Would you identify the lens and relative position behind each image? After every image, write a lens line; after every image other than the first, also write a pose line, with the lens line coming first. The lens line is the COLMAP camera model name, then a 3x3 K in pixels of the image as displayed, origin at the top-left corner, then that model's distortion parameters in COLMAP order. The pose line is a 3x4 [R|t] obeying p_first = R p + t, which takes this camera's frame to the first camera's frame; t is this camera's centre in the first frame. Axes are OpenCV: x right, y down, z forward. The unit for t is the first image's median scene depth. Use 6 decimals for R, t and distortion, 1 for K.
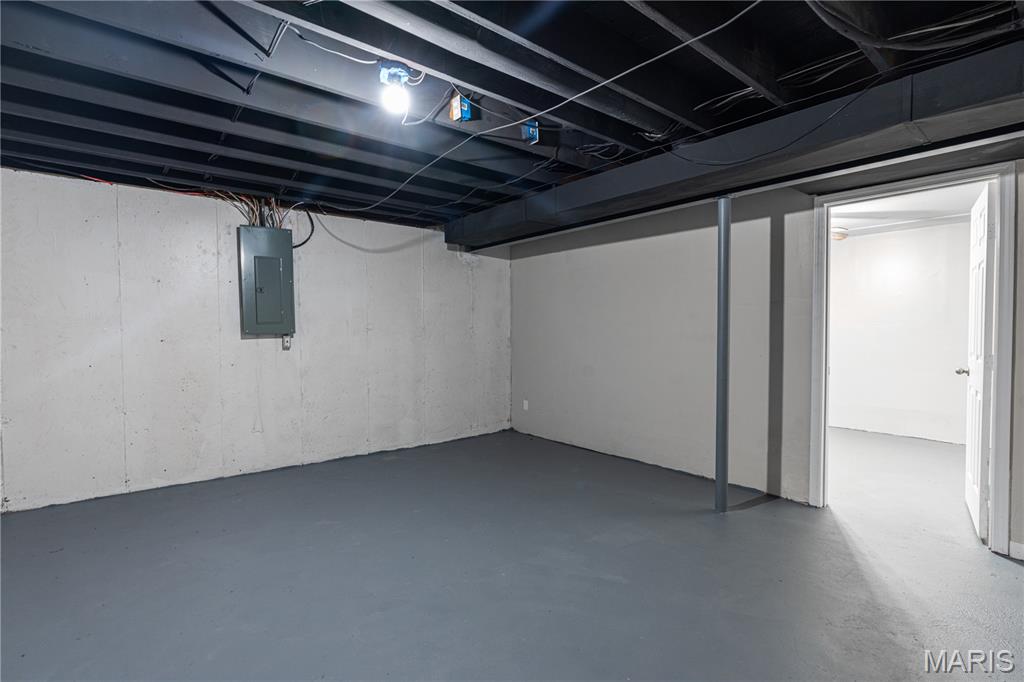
lens RADIAL K [[502.6, 0, 512.0], [0, 502.6, 341.0], [0, 0, 1]] dist [-0.001693, -0.000291]
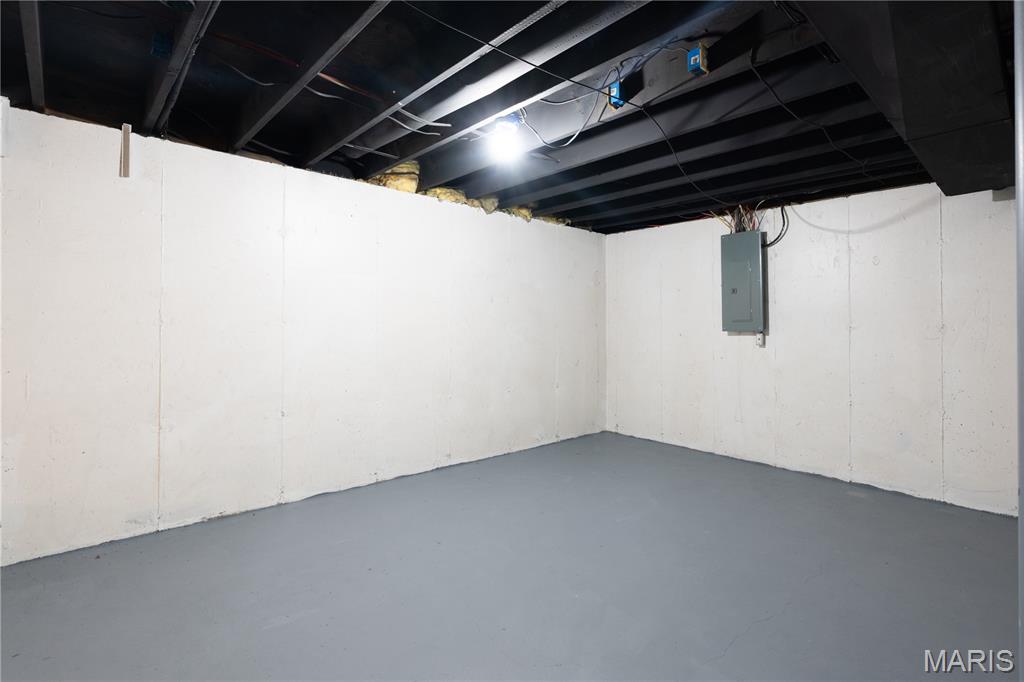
lens RADIAL K [[445.5, 0, 513.3], [0, 445.5, 318.9], [0, 0, 1]] dist [0.000543, 0.000106]
pose [[0.111085, -0.011399, -0.993745, 0.395933], [-0.031137, 0.999403, -0.014945, -0.010469], [0.993323, 0.032602, 0.110664, 0.403084]]
